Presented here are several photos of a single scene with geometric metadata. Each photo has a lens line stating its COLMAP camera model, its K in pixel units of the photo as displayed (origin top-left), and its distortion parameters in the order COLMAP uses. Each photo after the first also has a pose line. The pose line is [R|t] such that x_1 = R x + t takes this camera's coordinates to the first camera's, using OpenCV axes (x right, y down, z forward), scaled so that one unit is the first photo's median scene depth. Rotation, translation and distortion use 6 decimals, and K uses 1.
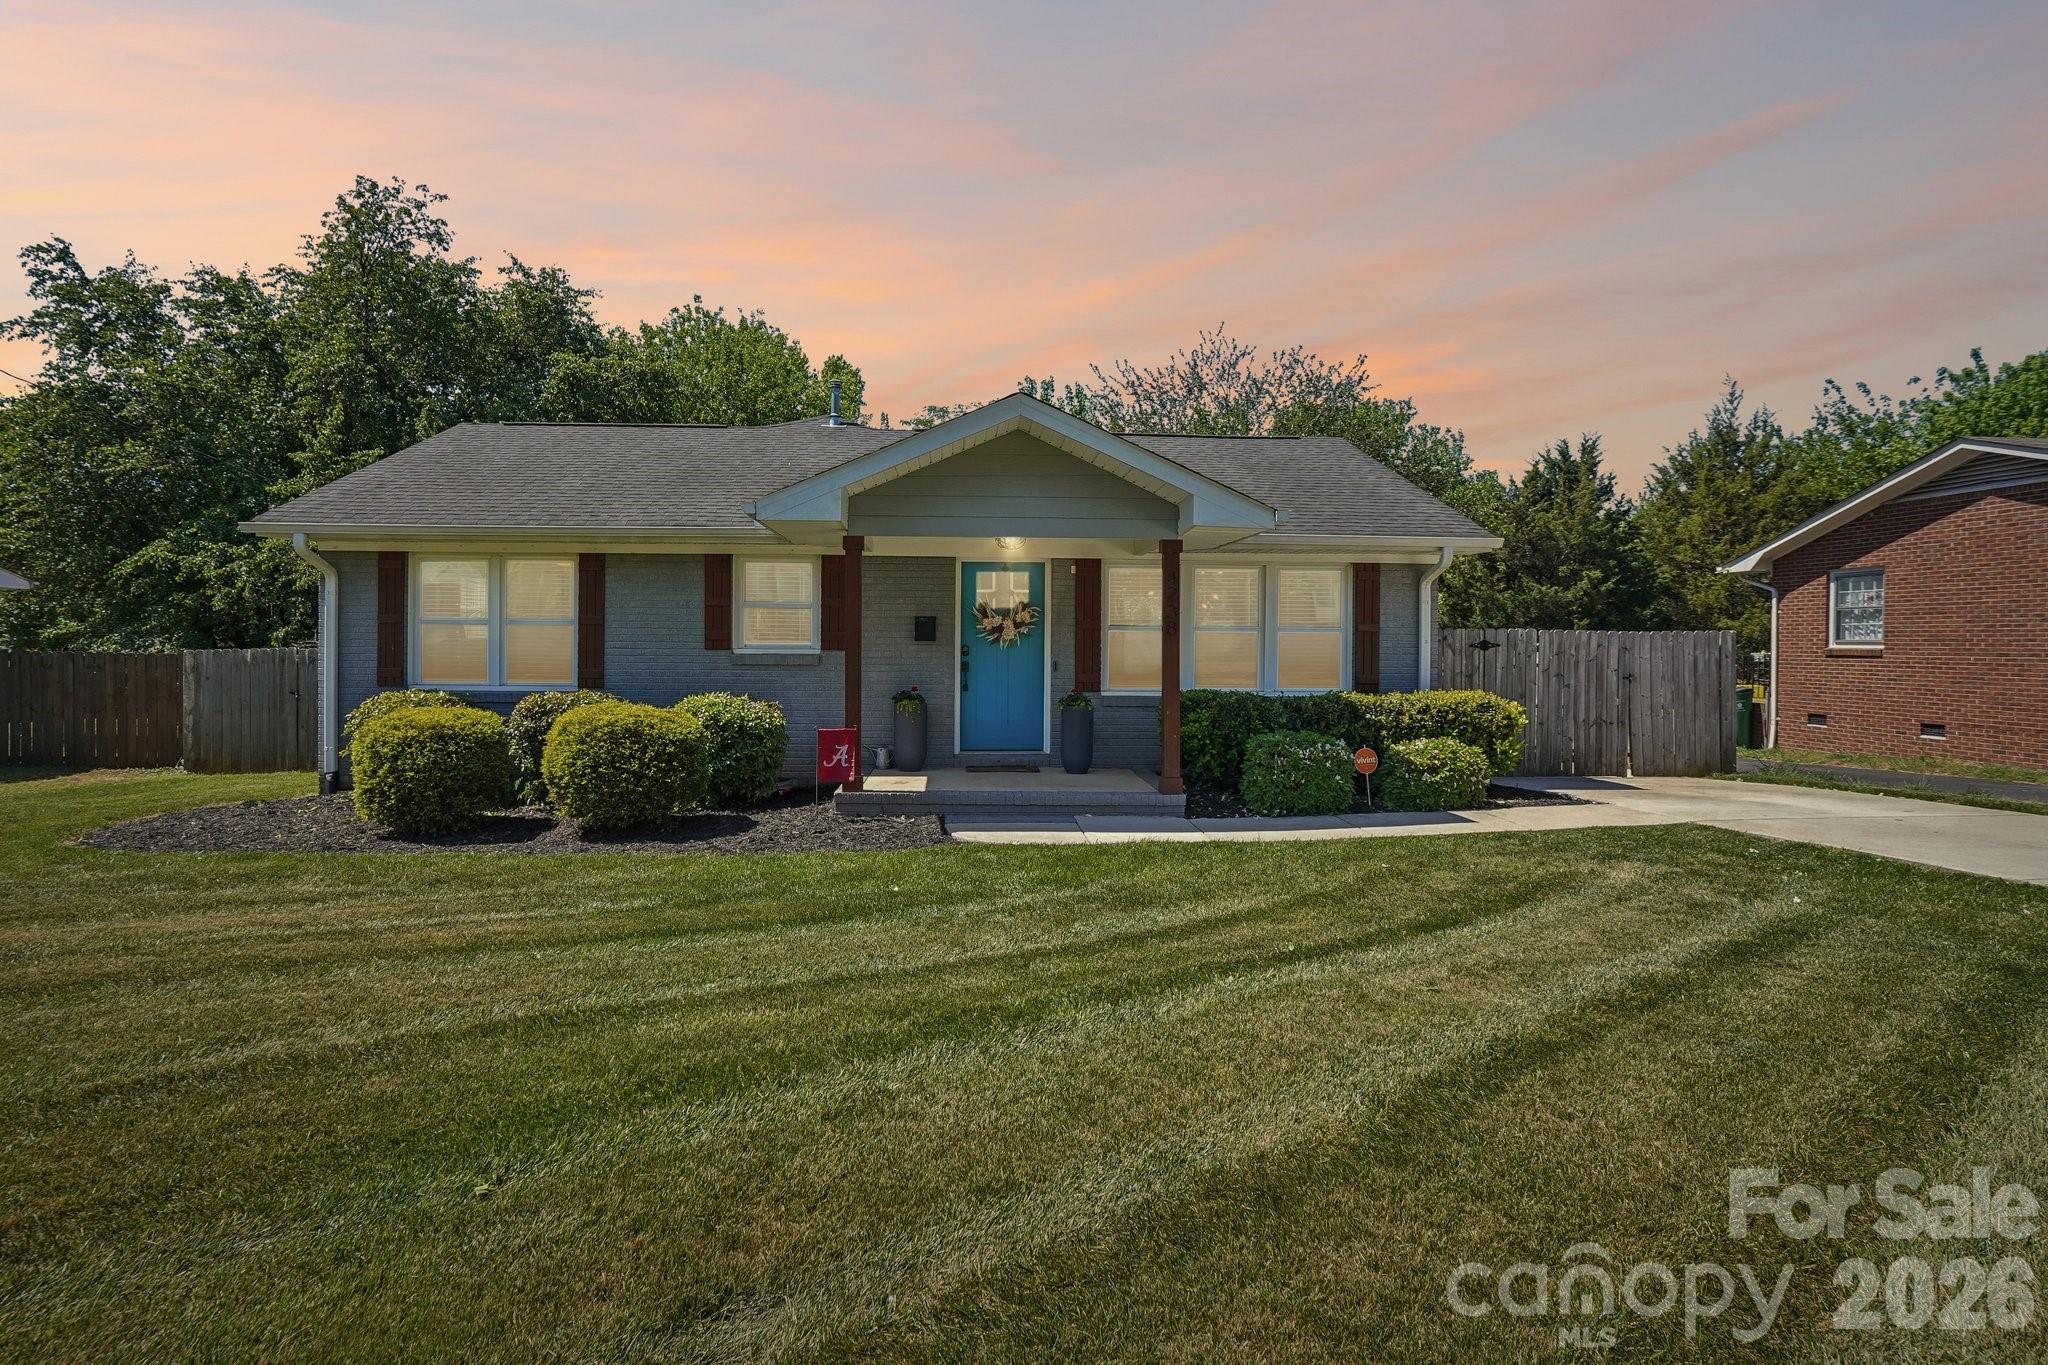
lens RADIAL K [[1092.5, 0, 1025.4], [0, 1092.5, 675.3], [0, 0, 1]] dist [-0.005555, 0.003413]
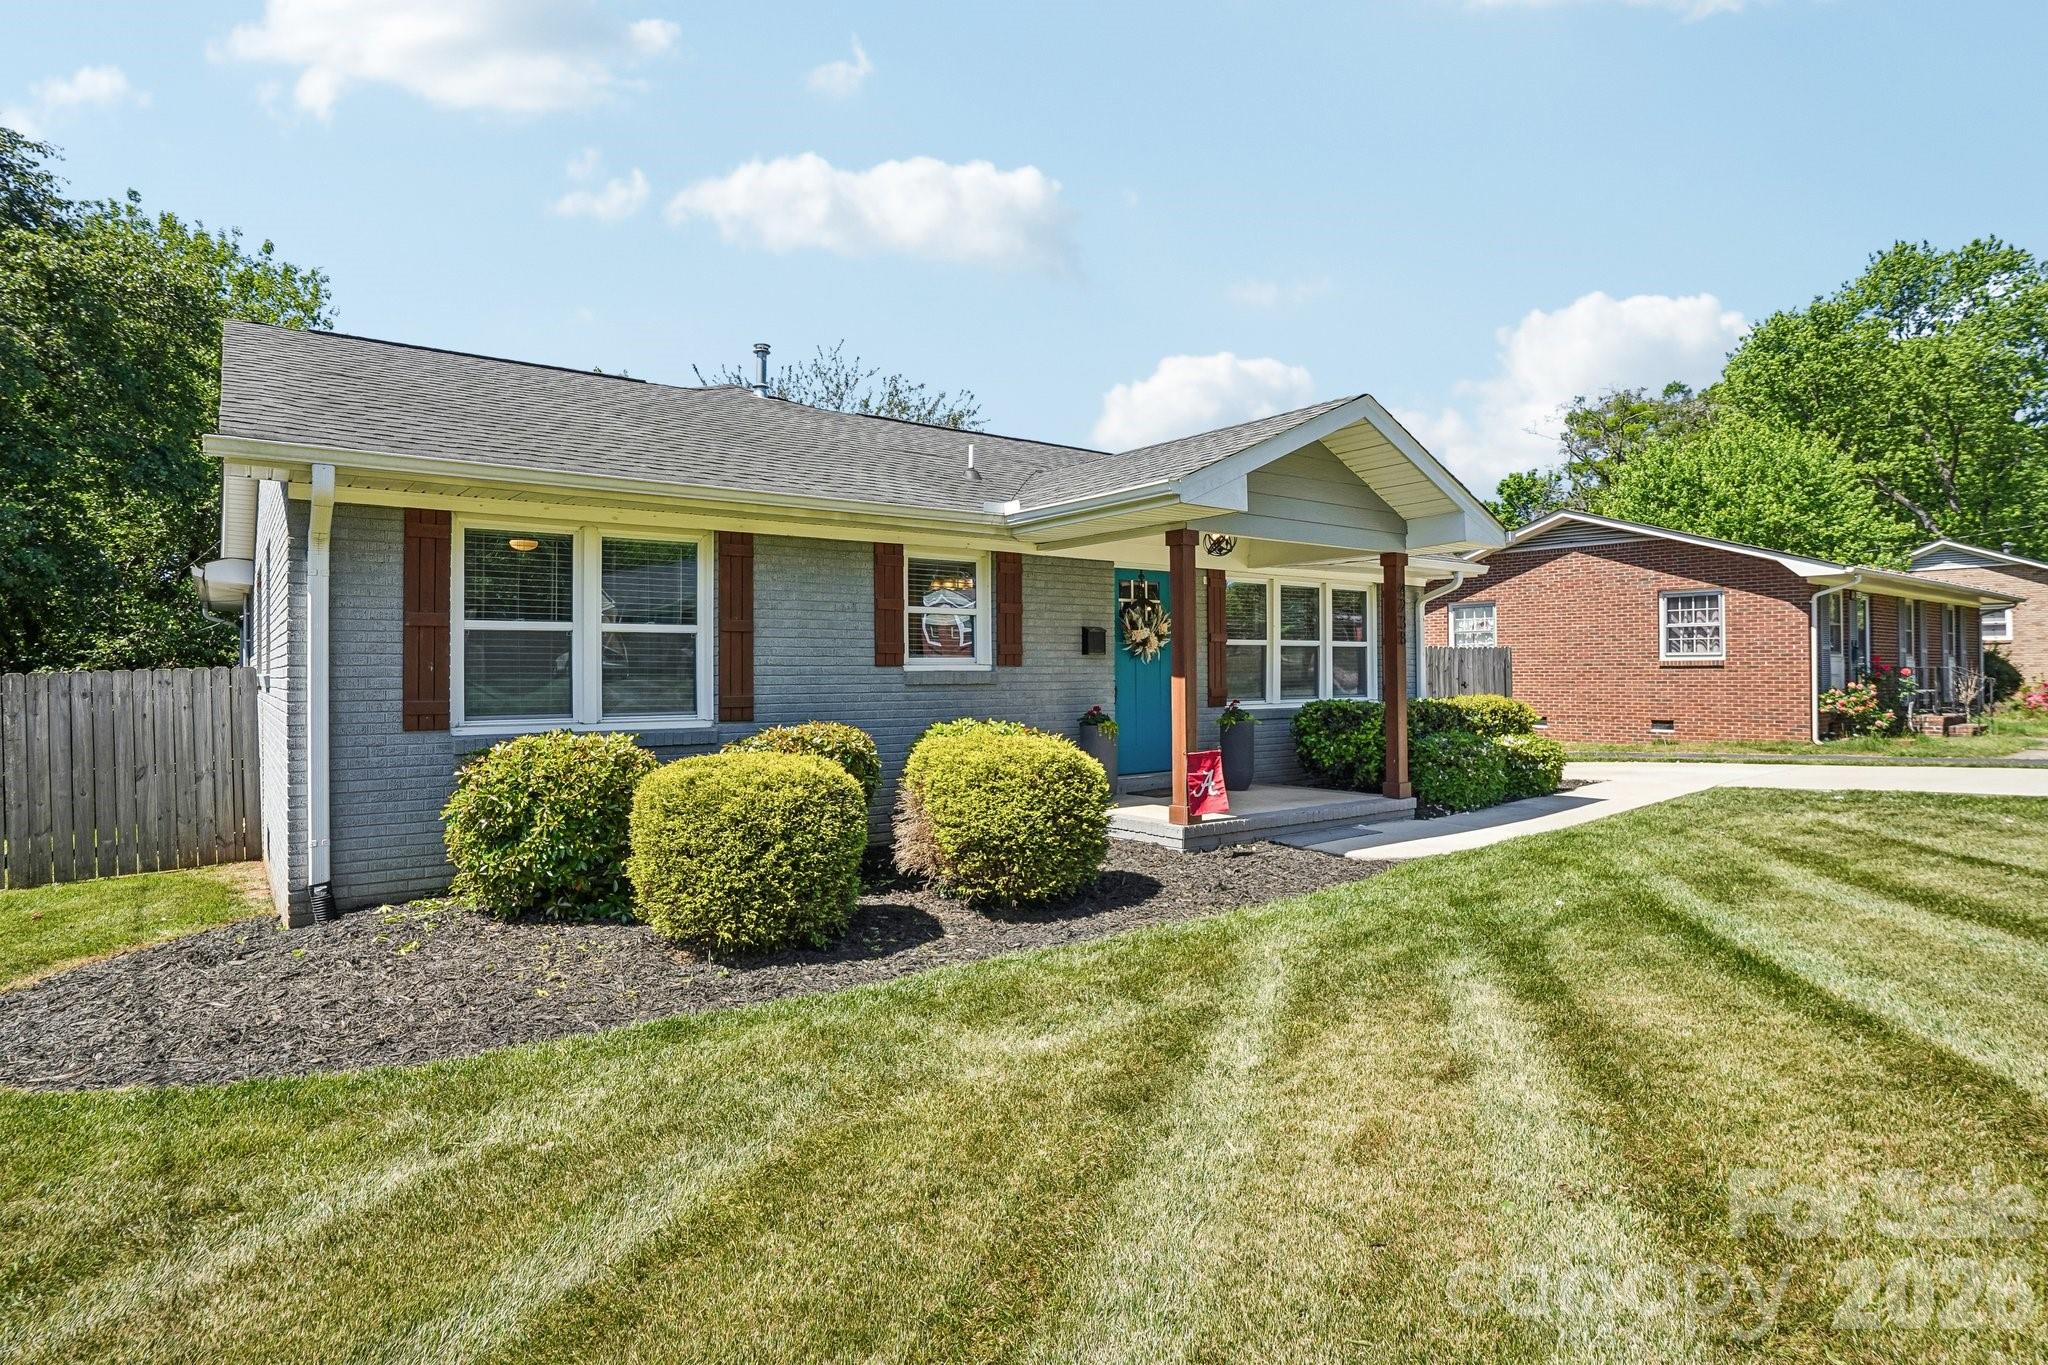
lens RADIAL K [[1092.5, 0, 1024.3], [0, 1092.5, 680.4], [0, 0, 1]] dist [-0.005555, 0.003413]
pose [[0.826870, -0.016127, 0.562162, -0.631477], [0.028554, 0.999503, -0.013325, -0.000424], [-0.561668, 0.027070, 0.826920, 0.305000]]
